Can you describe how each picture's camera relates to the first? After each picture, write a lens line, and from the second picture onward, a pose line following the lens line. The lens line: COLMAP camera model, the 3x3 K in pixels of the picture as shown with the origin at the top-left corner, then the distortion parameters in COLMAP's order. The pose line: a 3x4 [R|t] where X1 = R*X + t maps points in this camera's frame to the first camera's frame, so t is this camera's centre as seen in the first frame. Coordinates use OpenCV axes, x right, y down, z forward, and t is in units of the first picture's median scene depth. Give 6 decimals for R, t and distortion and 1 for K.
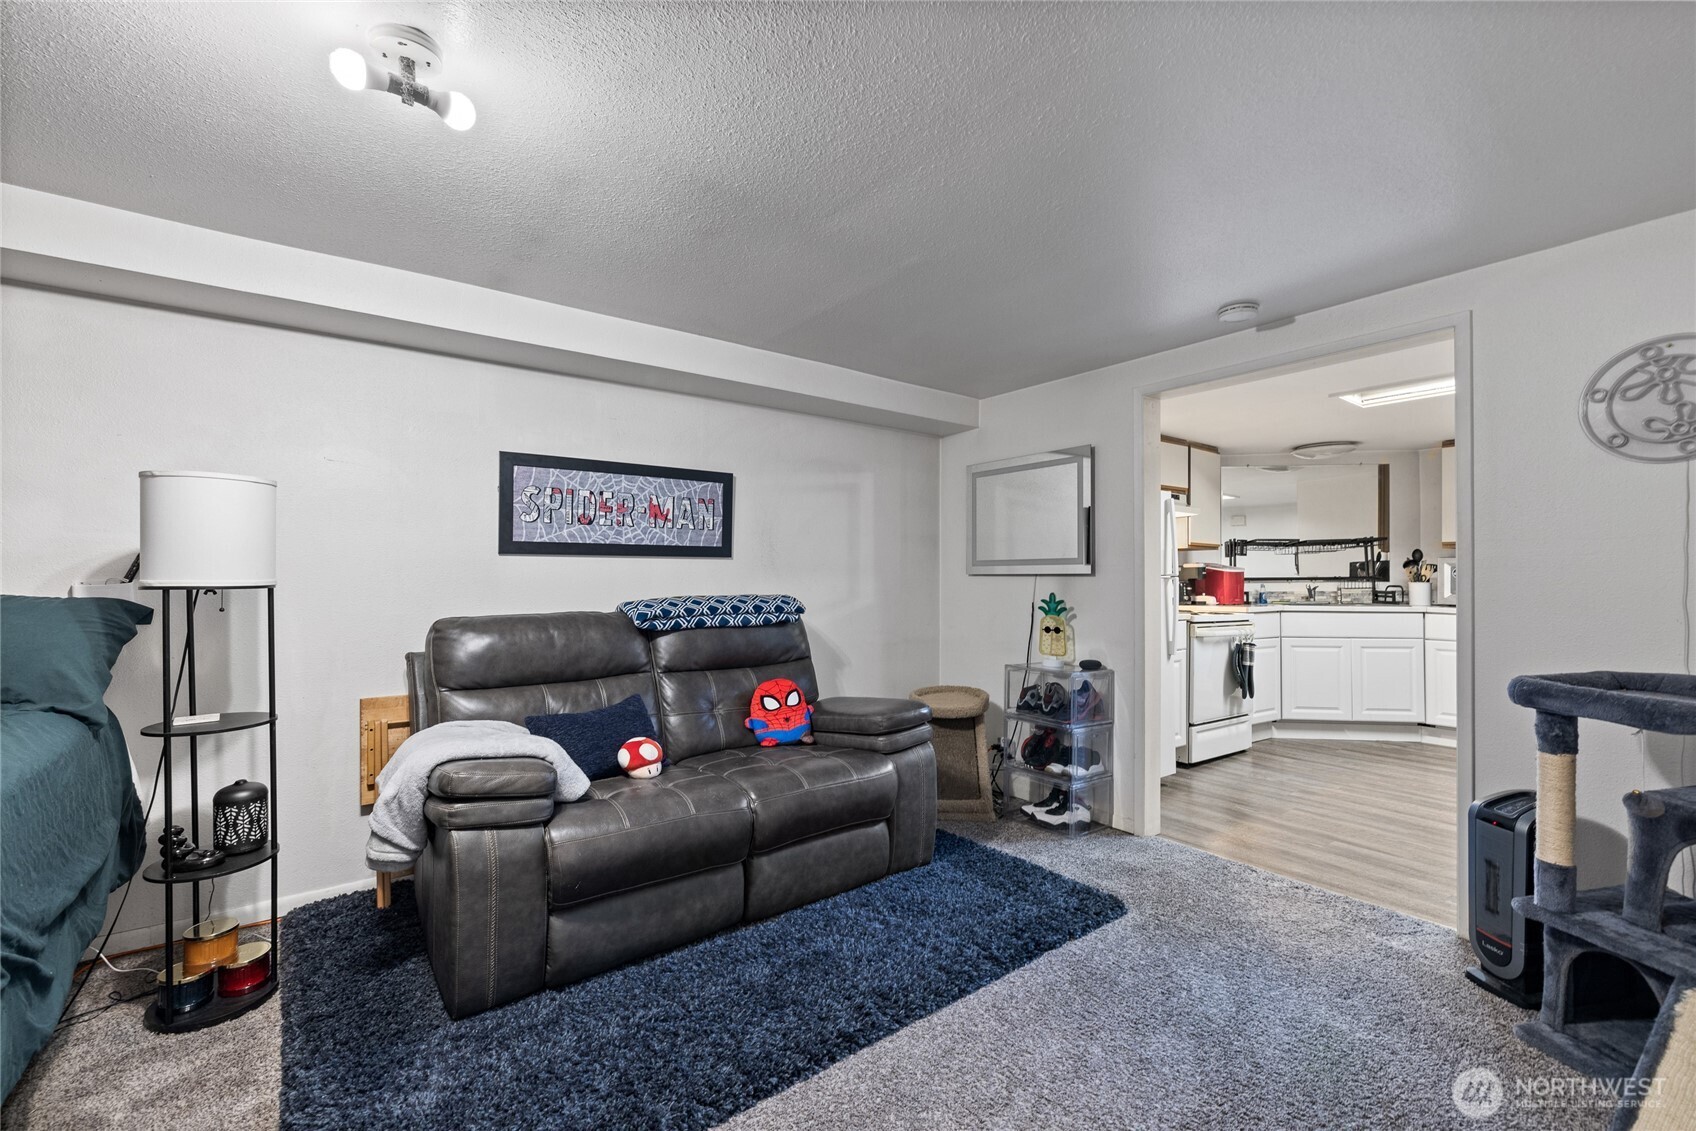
lens RADIAL K [[734.0, 0, 833.5], [0, 734.0, 563.9], [0, 0, 1]] dist [0.002082, 0.000426]
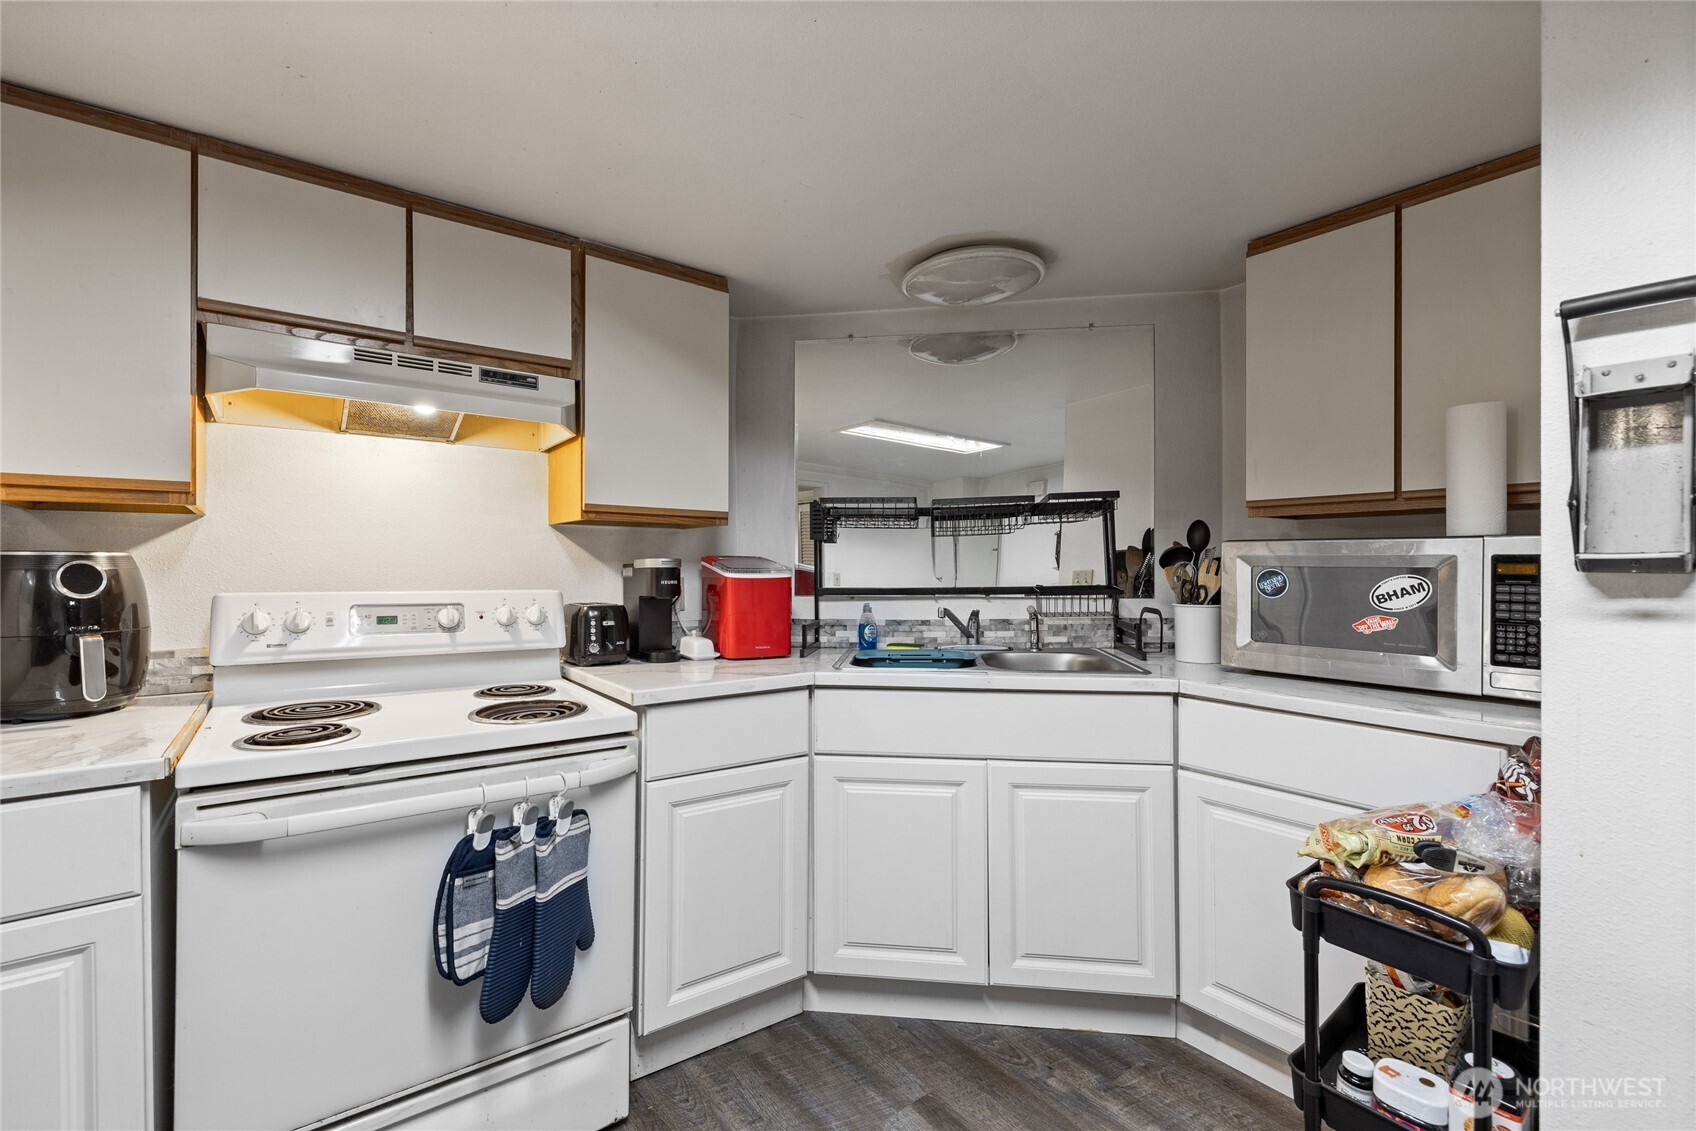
lens RADIAL K [[710.8, 0, 845.9], [0, 710.8, 563.6], [0, 0, 1]] dist [-0.000098, 0.000271]
pose [[0.999958, -0.007176, 0.005772, 0.598283], [0.007119, 0.999927, 0.009800, -0.001354], [-0.005842, -0.009758, 0.999935, 0.610029]]
